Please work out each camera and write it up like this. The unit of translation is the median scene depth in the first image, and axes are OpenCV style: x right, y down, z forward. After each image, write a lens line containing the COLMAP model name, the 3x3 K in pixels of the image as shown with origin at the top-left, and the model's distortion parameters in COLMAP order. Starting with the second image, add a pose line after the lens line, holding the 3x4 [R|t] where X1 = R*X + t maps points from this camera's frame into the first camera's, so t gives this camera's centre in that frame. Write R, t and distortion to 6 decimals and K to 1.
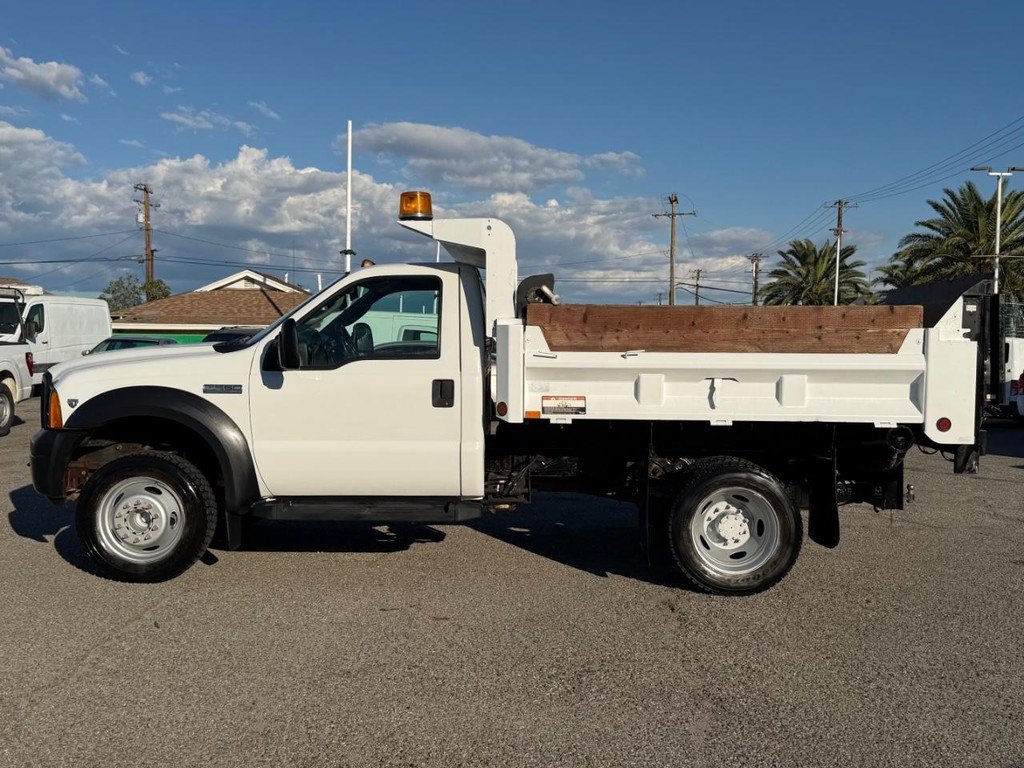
lens RADIAL K [[1089.8, 0, 507.2], [0, 1089.8, 379.8], [0, 0, 1]] dist [0.079082, 0.000000]
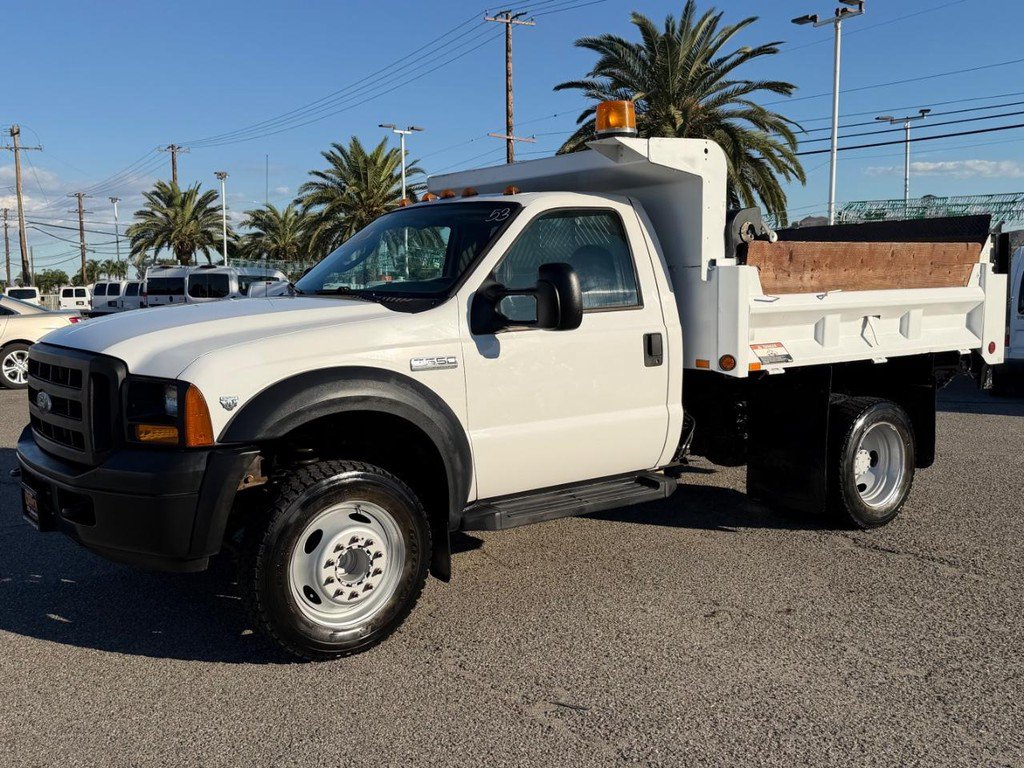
lens RADIAL K [[1004.1, 0, 488.5], [0, 1004.1, 391.3], [0, 0, 1]] dist [0.042497, 0.000000]
pose [[0.794150, -0.089192, 0.601142, -0.619233], [0.043999, 0.995014, 0.089505, -0.029836], [-0.606127, -0.044631, 0.794114, 0.455692]]
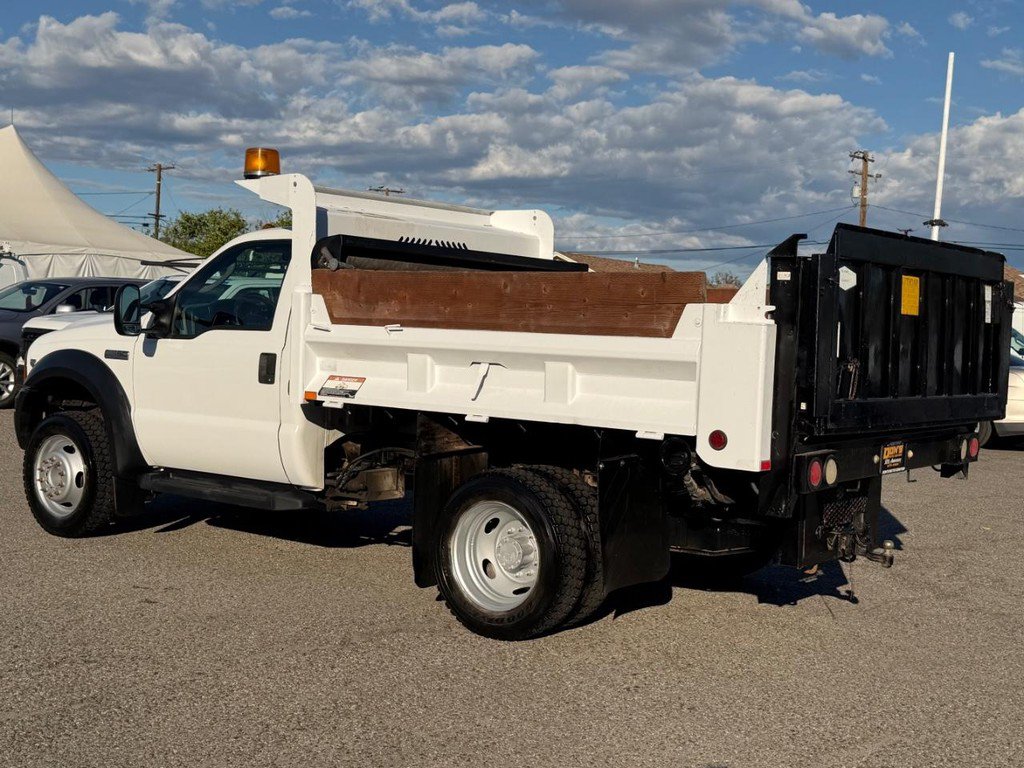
lens RADIAL K [[1345.6, 0, 505.1], [0, 1345.6, 410.0], [0, 0, 1]] dist [0.021305, 0.000000]
pose [[0.800075, 0.060743, -0.596816, 0.758226], [-0.052292, 0.998135, 0.031487, 0.001298], [0.597616, 0.006016, 0.801760, 0.217567]]
